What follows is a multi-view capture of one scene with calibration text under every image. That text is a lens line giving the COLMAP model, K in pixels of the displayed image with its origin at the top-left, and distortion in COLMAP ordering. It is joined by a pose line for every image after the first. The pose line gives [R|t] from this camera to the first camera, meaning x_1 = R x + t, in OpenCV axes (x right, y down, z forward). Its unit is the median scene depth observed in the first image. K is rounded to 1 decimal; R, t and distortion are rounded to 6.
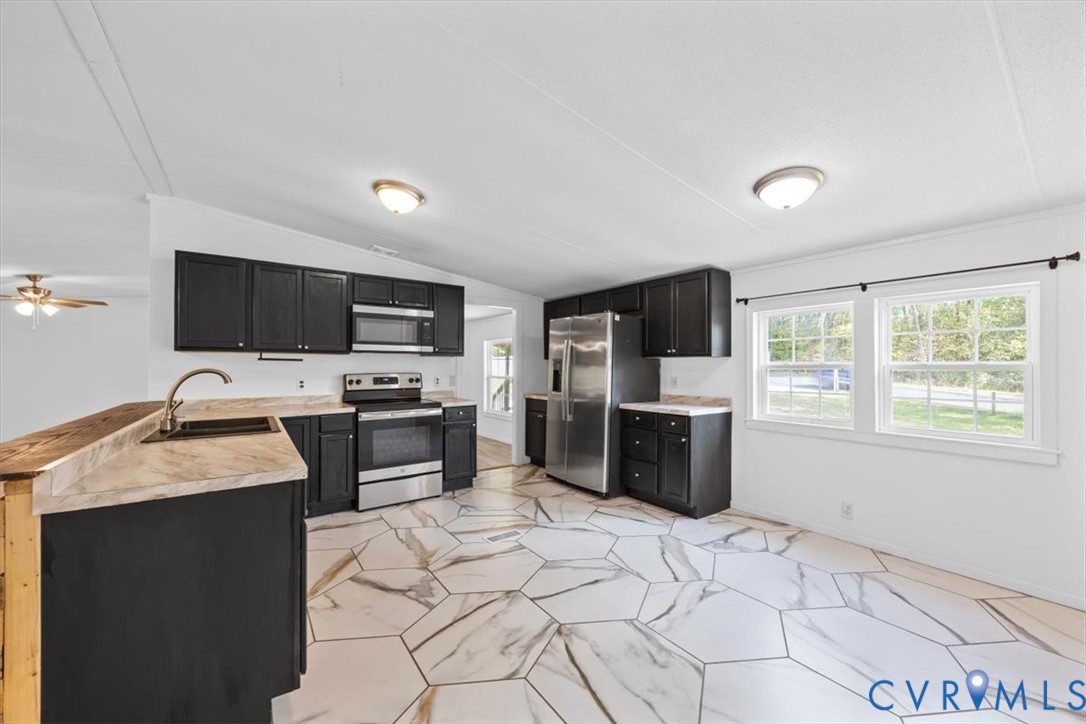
lens RADIAL K [[416.0, 0, 548.2], [0, 416.0, 359.6], [0, 0, 1]] dist [-0.002142, -0.000626]
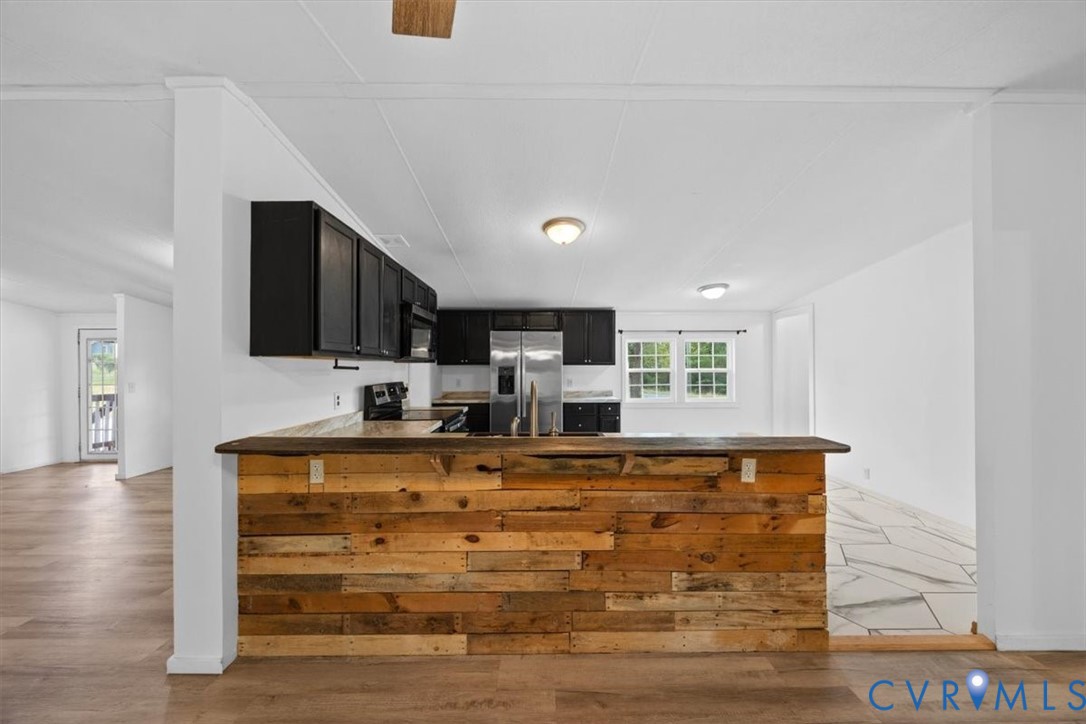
lens RADIAL K [[416.0, 0, 547.4], [0, 416.0, 363.2], [0, 0, 1]] dist [-0.002142, -0.000626]
pose [[0.573632, 0.005513, 0.819094, -1.046757], [-0.008619, 0.999963, -0.000694, -0.011131], [-0.819068, -0.006661, 0.573658, 0.284159]]
